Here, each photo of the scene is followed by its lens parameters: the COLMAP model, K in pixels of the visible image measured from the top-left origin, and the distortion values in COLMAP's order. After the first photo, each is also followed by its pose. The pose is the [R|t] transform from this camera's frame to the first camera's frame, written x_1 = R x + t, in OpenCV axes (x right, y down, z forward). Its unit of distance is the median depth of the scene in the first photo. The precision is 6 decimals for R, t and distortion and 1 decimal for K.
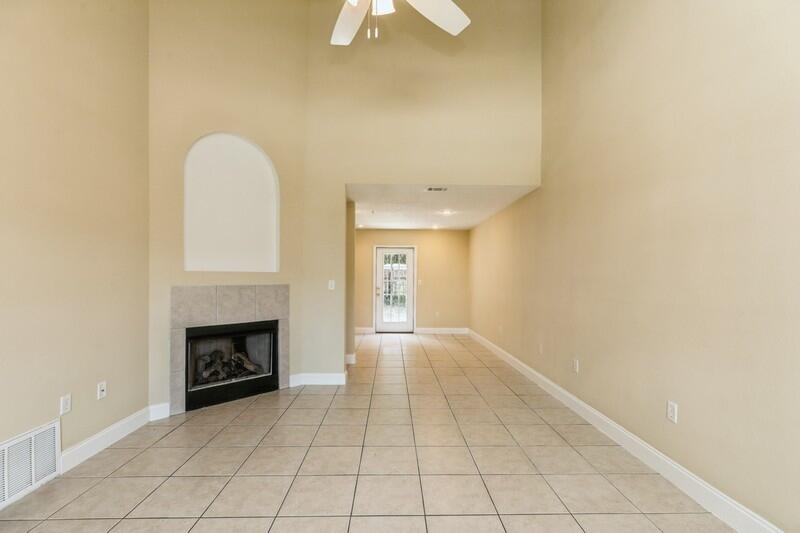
lens RADIAL K [[363.9, 0, 403.2], [0, 363.9, 280.6], [0, 0, 1]] dist [0.008641, -0.000633]
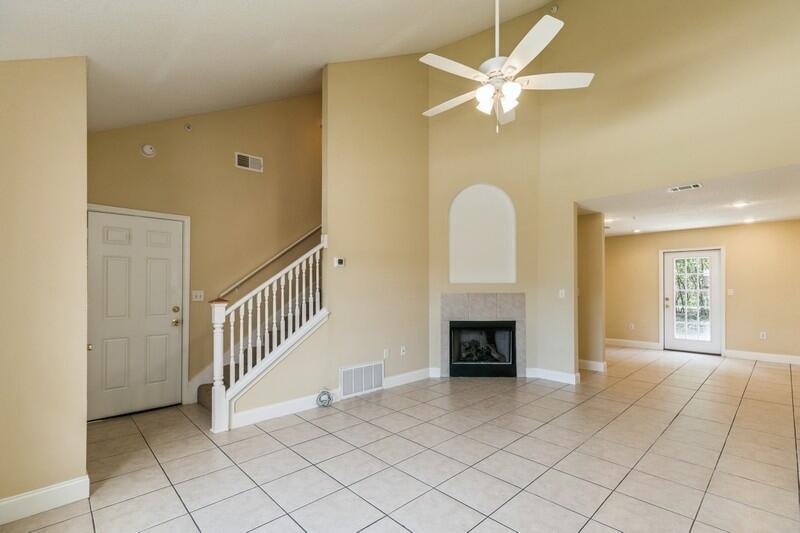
lens RADIAL K [[363.9, 0, 399.6], [0, 363.9, 284.3], [0, 0, 1]] dist [0.008641, -0.000633]
pose [[0.674199, -0.011448, -0.738461, 0.318858], [-0.000951, 0.999866, -0.016368, 0.002900], [0.738549, 0.011737, 0.674097, -0.140940]]
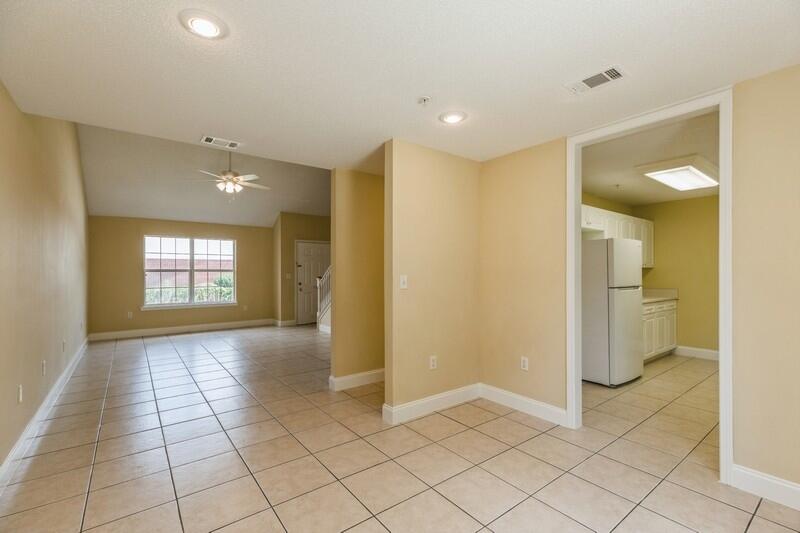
lens RADIAL K [[353.0, 0, 403.5], [0, 353.0, 268.5], [0, 0, 1]] dist [-0.010685, -0.000266]
pose [[-0.798751, -0.011129, -0.601558, 0.246437], [-0.008917, 0.999938, -0.006658, -0.012134], [0.601595, 0.000046, -0.798801, 1.908389]]
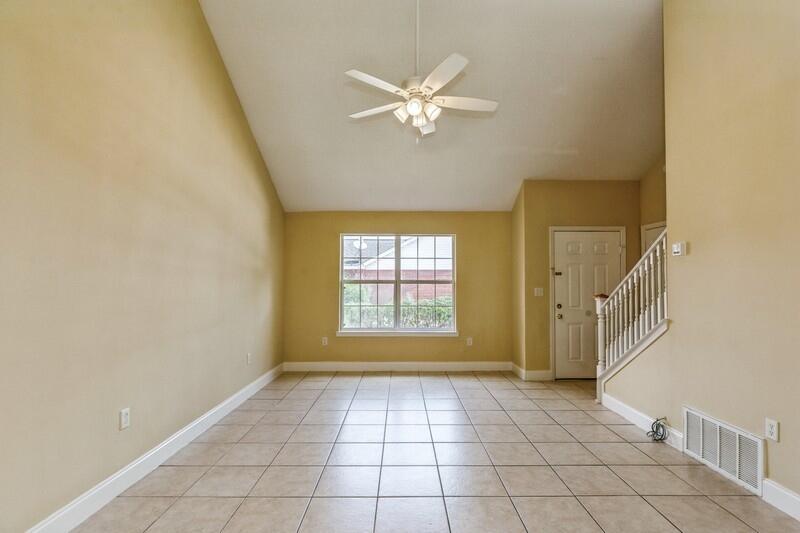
lens RADIAL K [[387.2, 0, 403.1], [0, 387.2, 278.6], [0, 0, 1]] dist [-0.006768, -0.000522]
pose [[-0.999959, -0.008098, 0.004123, -0.010195], [-0.008108, 0.999964, -0.002401, -0.013541], [-0.004104, -0.002434, -0.999989, 1.147189]]
